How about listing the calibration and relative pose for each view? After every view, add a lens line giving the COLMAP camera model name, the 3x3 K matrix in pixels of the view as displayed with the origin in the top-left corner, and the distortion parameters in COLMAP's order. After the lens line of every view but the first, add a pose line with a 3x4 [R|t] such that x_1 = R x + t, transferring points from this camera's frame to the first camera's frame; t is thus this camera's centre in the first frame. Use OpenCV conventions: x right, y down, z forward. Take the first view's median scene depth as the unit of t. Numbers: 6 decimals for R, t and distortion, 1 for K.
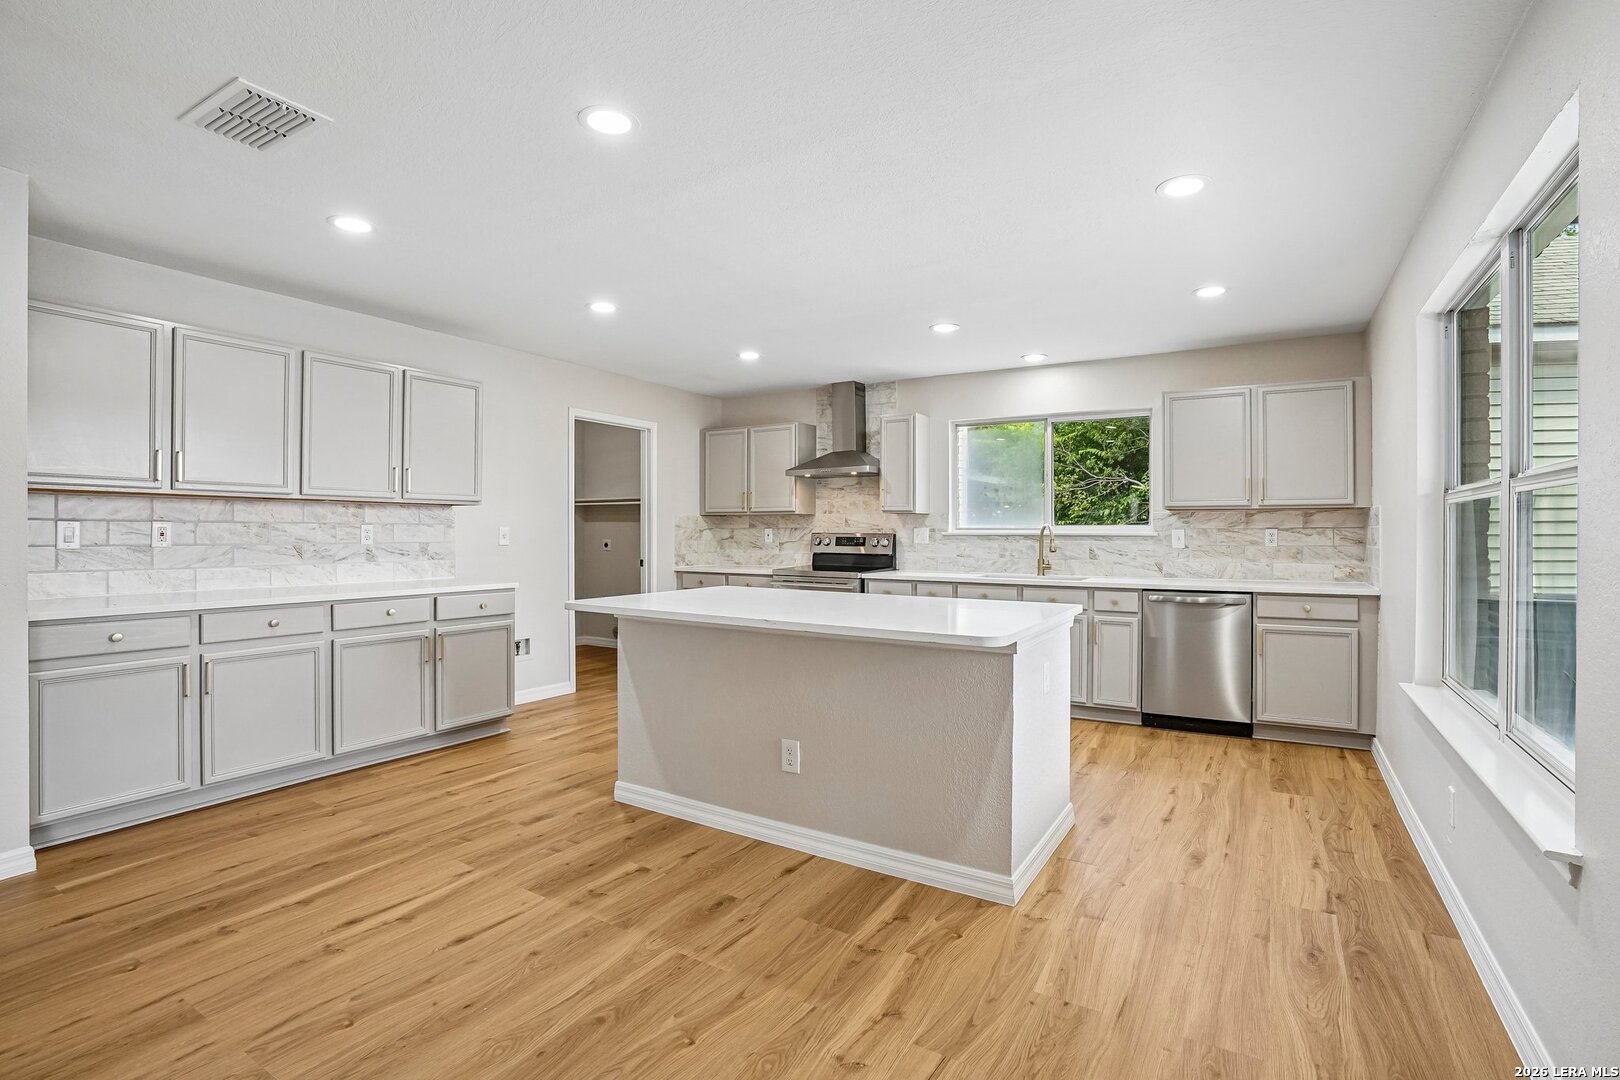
lens RADIAL K [[758.5, 0, 816.3], [0, 758.5, 532.8], [0, 0, 1]] dist [-0.068171, 0.023976]
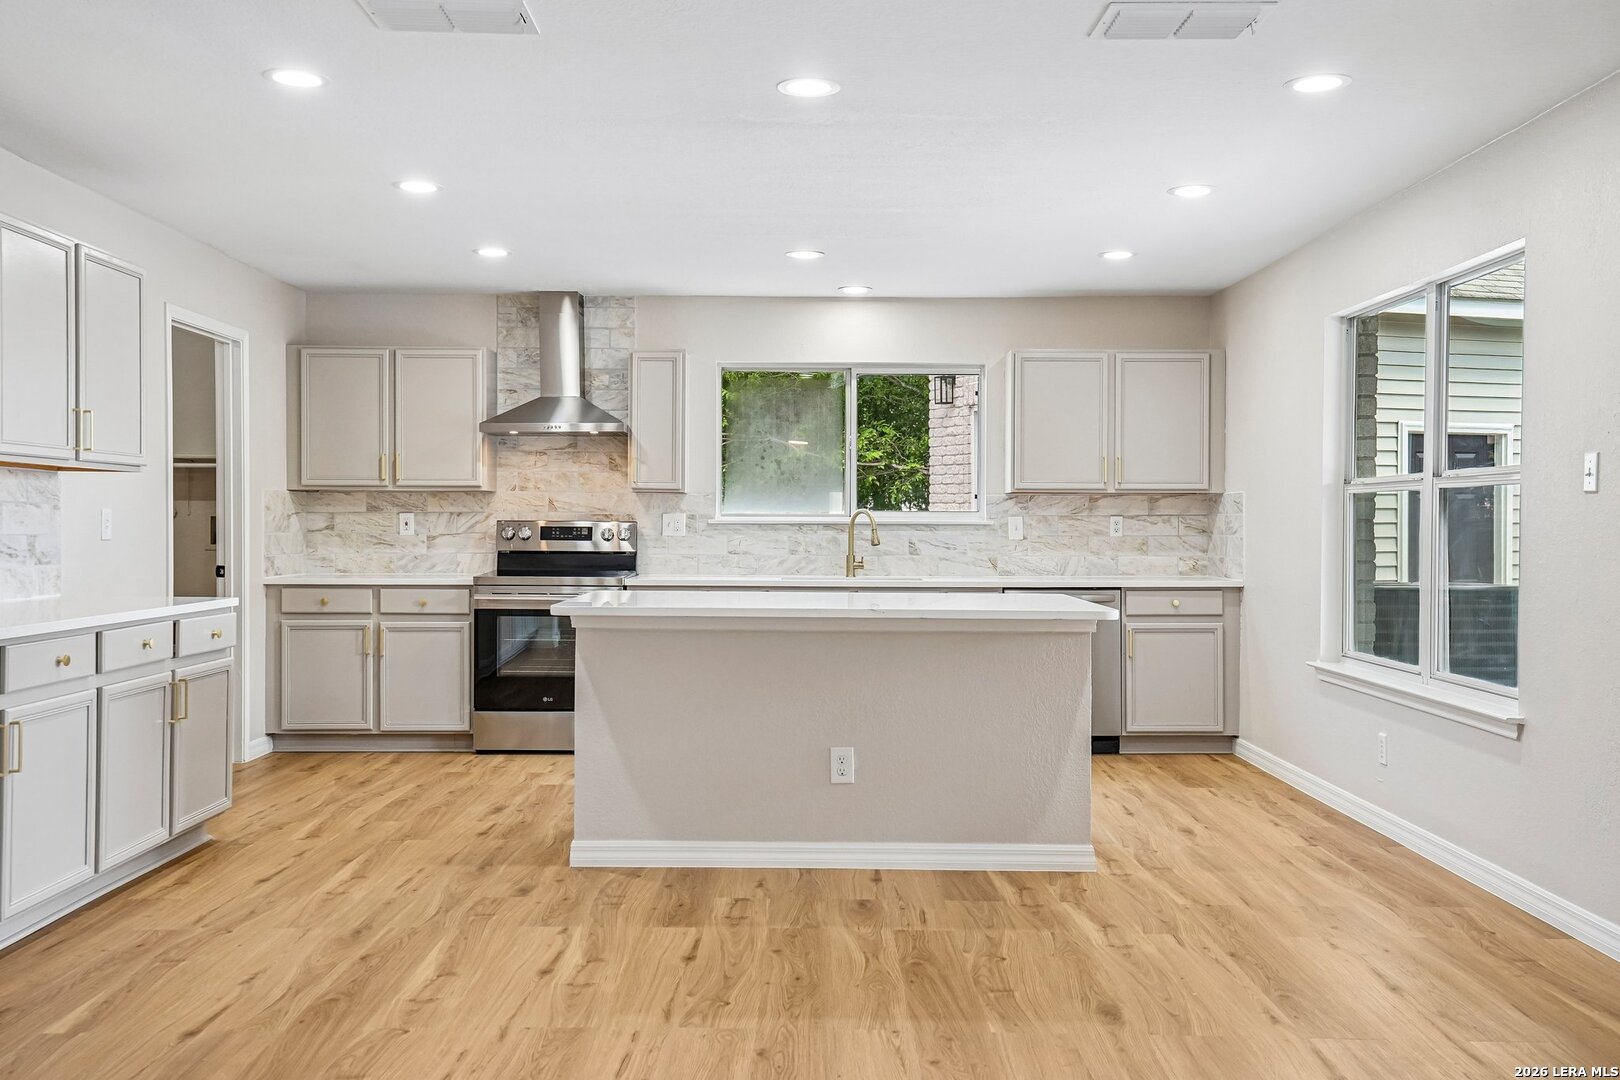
lens RADIAL K [[1513.6, 0, 810.0], [0, 1513.6, 540.0], [0, 0, 1]] dist [0.056941, 0.004533]
pose [[0.853310, -0.004755, 0.521382, -0.679949], [-0.001161, 0.999939, 0.011020, 0.003645], [-0.521402, -0.010009, 0.853252, -0.355264]]
